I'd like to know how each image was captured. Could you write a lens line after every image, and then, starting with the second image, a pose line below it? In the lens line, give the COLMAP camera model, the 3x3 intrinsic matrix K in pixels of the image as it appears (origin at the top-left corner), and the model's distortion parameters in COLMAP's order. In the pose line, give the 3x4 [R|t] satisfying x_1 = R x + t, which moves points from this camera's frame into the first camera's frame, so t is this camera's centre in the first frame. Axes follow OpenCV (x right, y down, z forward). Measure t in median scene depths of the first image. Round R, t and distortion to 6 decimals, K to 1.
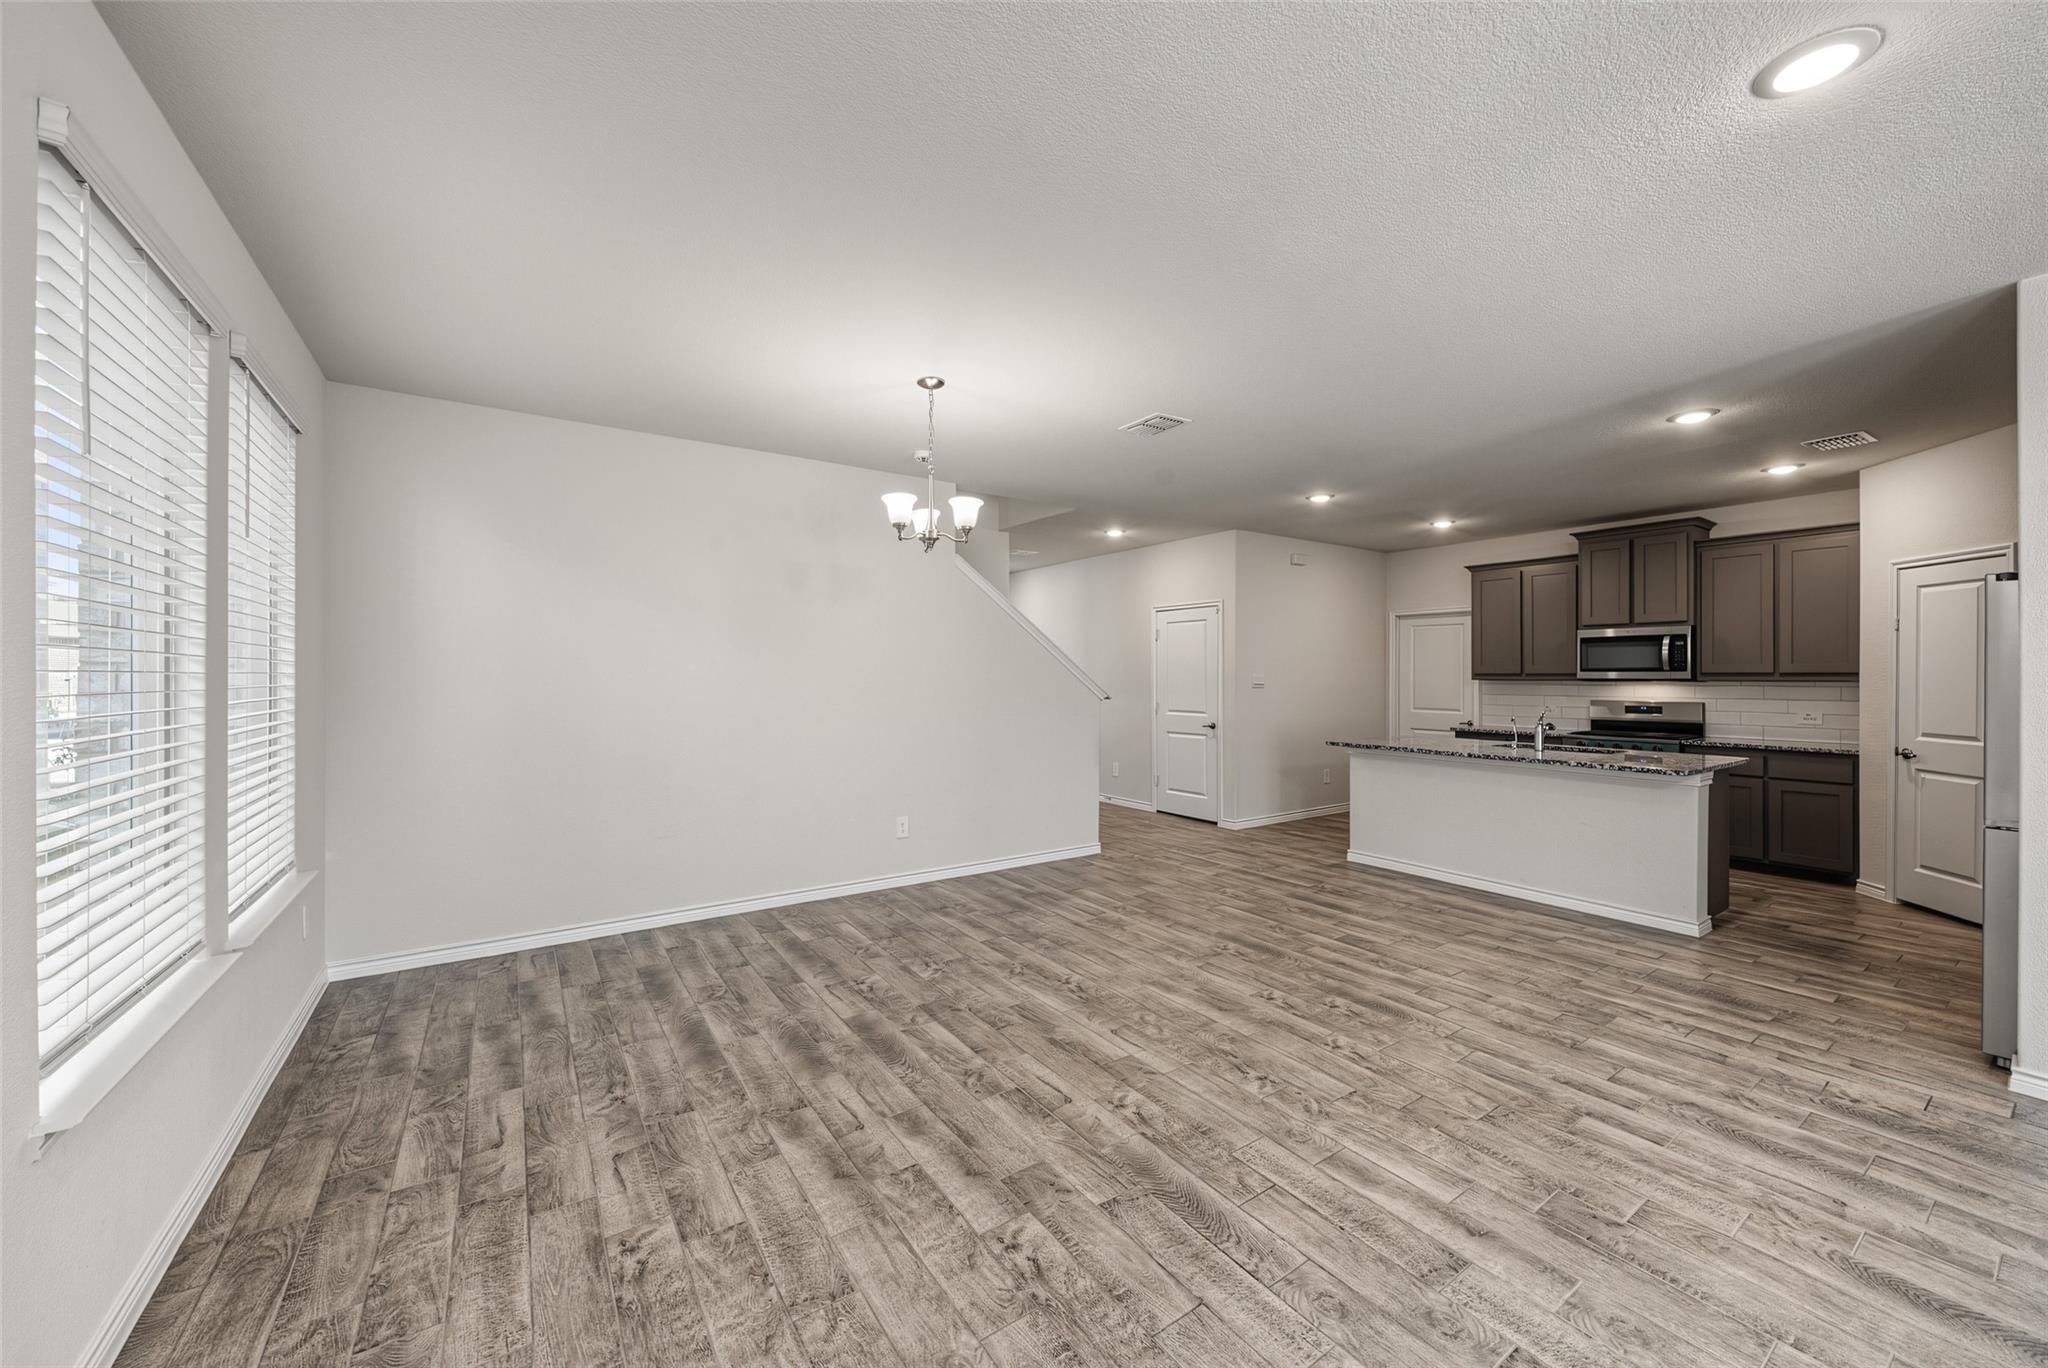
lens RADIAL K [[780.6, 0, 1022.1], [0, 780.6, 670.6], [0, 0, 1]] dist [0.000743, 0.000434]
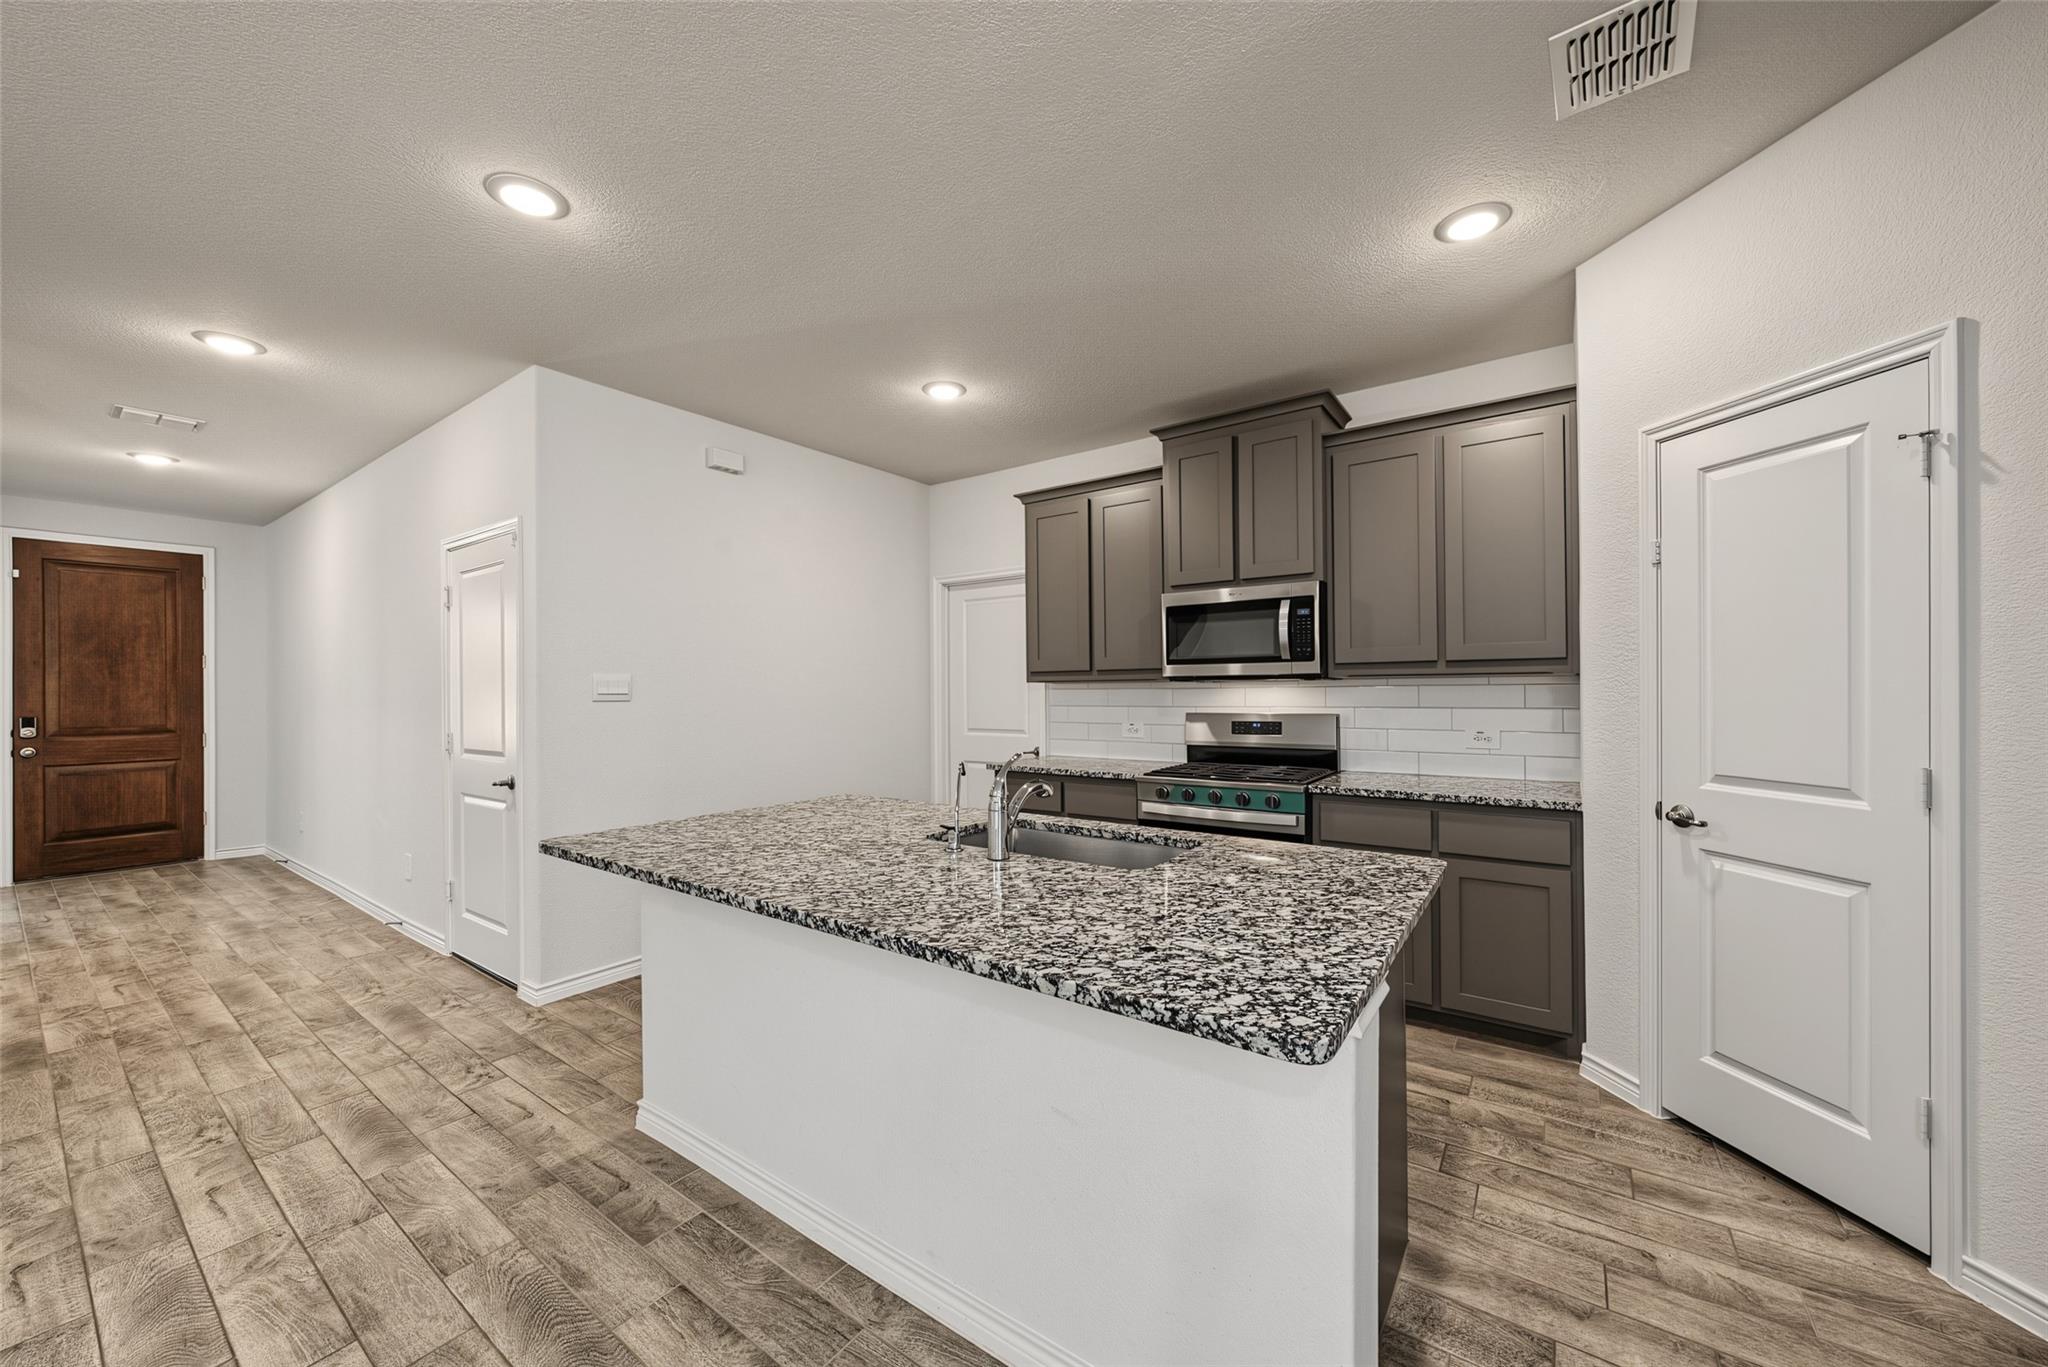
lens RADIAL K [[780.6, 0, 1030.1], [0, 780.6, 678.6], [0, 0, 1]] dist [0.000743, 0.000434]
pose [[0.936958, -0.005717, 0.349395, 0.455924], [0.008694, 0.999938, -0.006953, 0.015833], [-0.349333, 0.009552, 0.936950, 0.536987]]
